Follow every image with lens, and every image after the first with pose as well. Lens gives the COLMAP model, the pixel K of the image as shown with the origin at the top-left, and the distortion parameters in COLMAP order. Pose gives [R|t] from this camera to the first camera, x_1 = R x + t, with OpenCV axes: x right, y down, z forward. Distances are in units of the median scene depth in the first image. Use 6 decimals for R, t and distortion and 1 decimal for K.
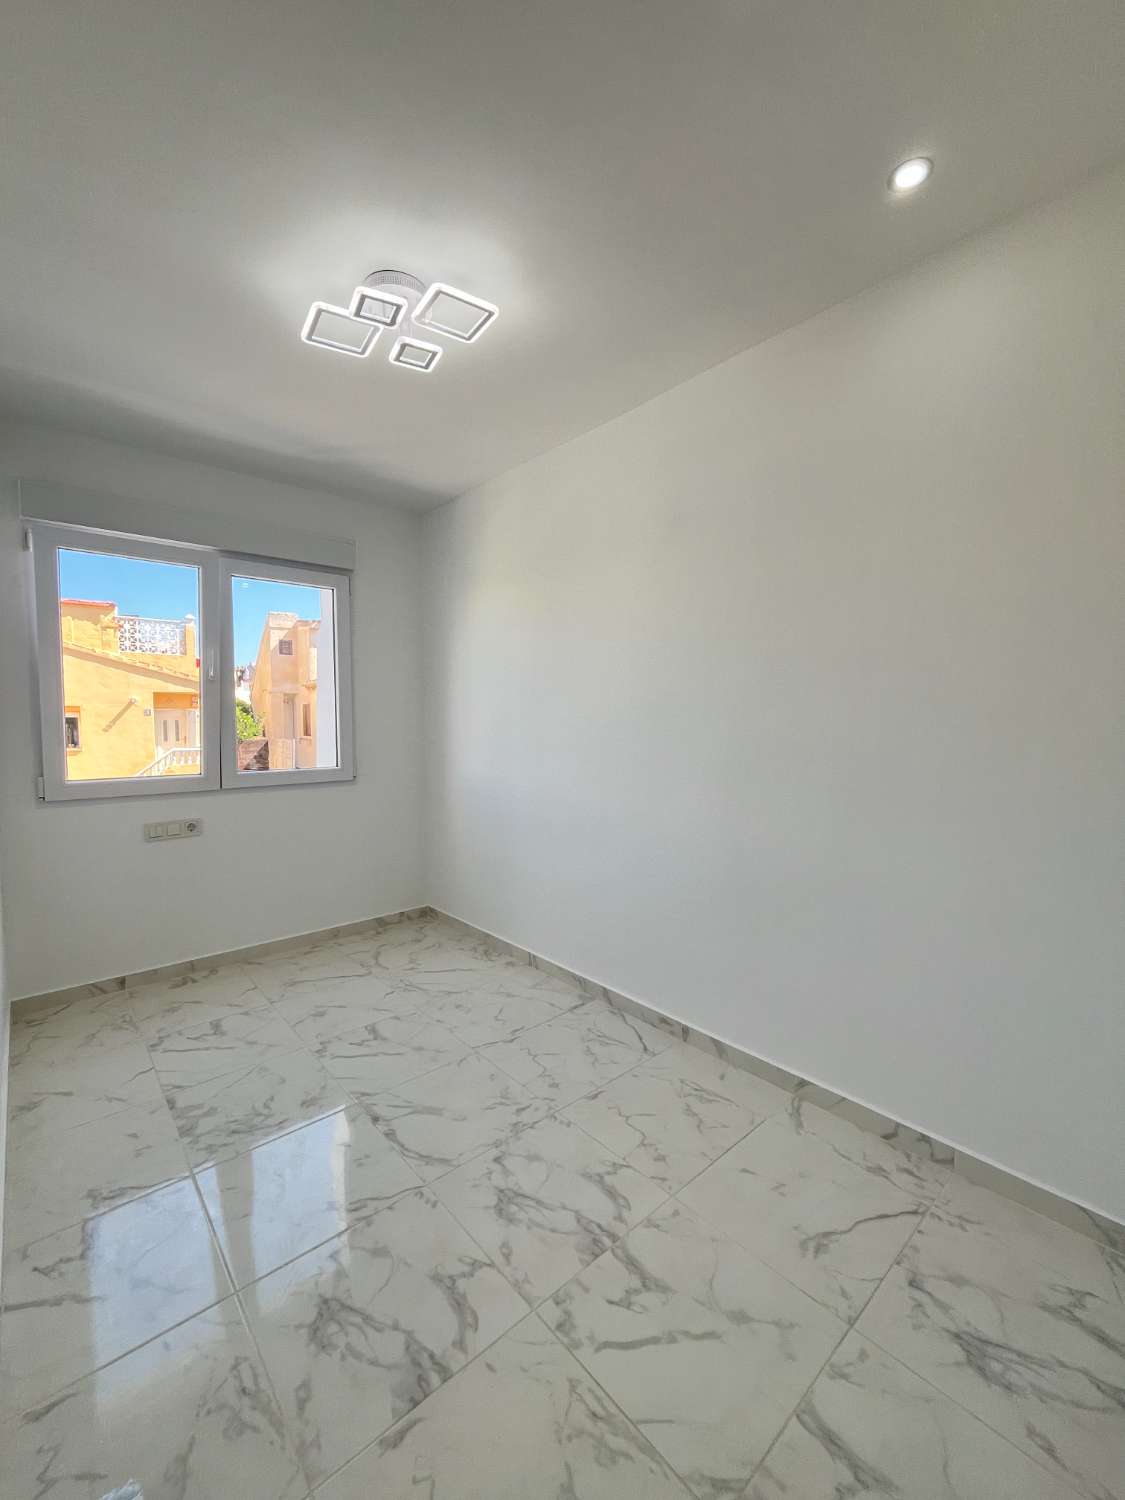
lens RADIAL K [[612.8, 0, 564.3], [0, 612.8, 749.1], [0, 0, 1]] dist [-0.003566, 0.000088]
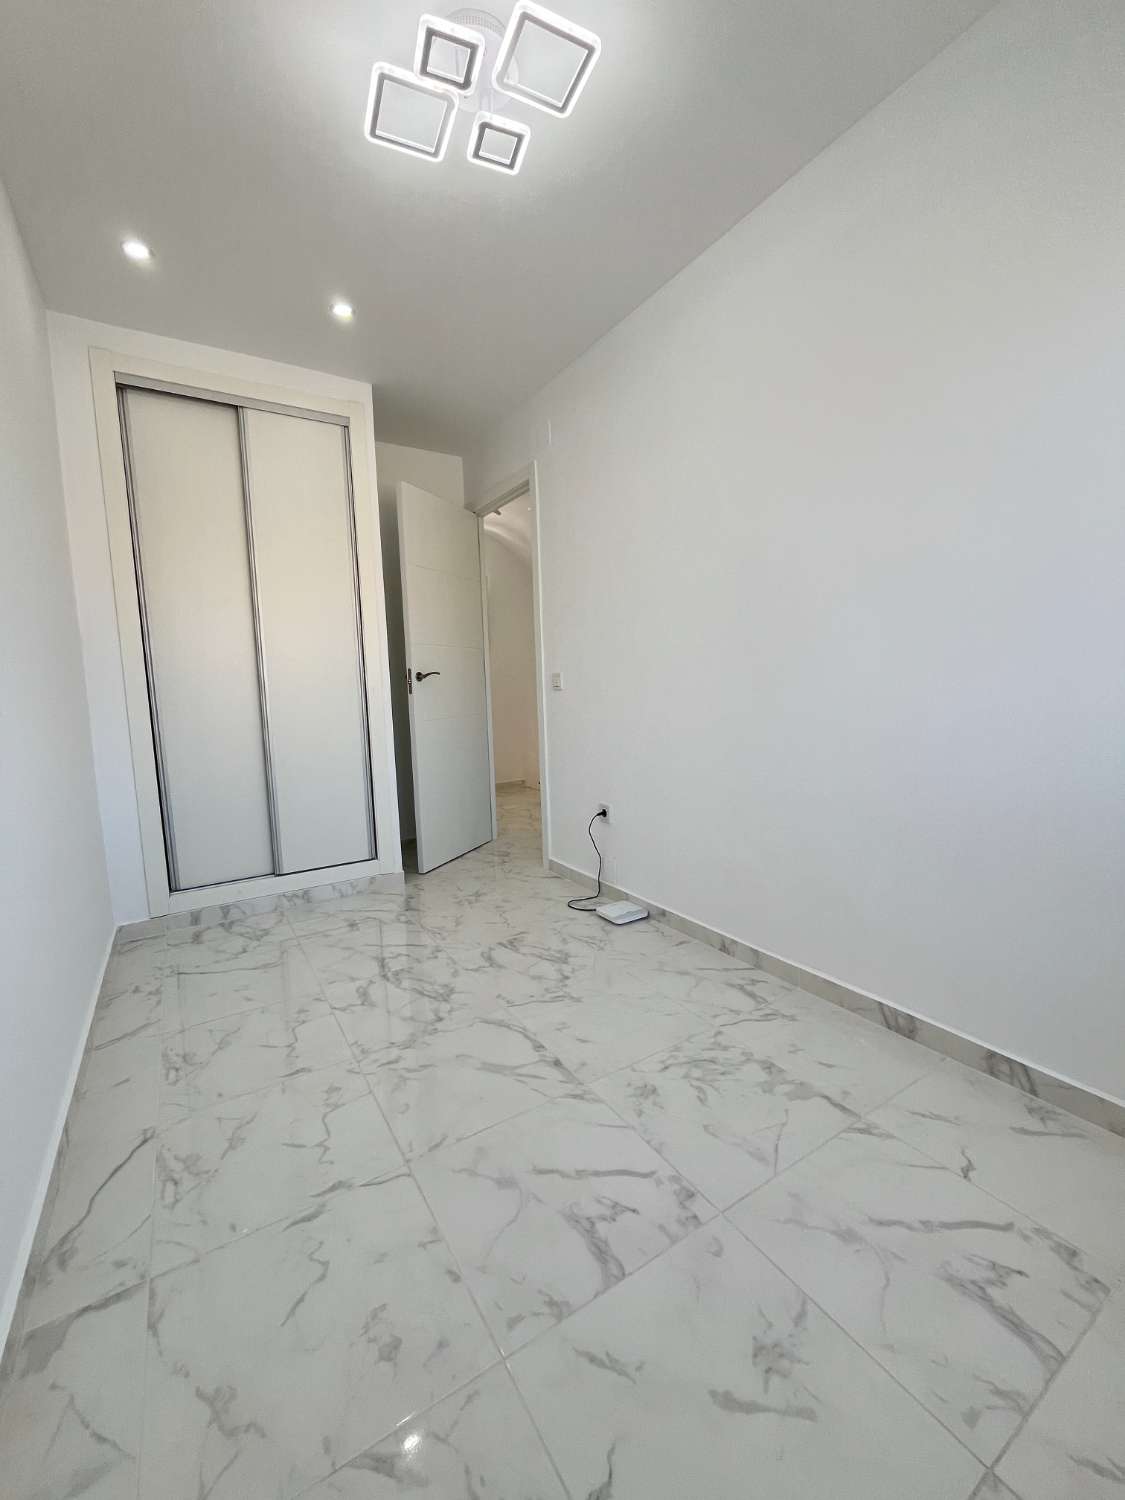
lens RADIAL K [[612.8, 0, 573.6], [0, 612.8, 753.2], [0, 0, 1]] dist [-0.003566, 0.000088]
pose [[-0.988687, 0.019541, 0.148713, -0.487993], [0.043804, 0.985871, 0.161680, 0.034677], [-0.143452, 0.166365, -0.975574, 1.841315]]
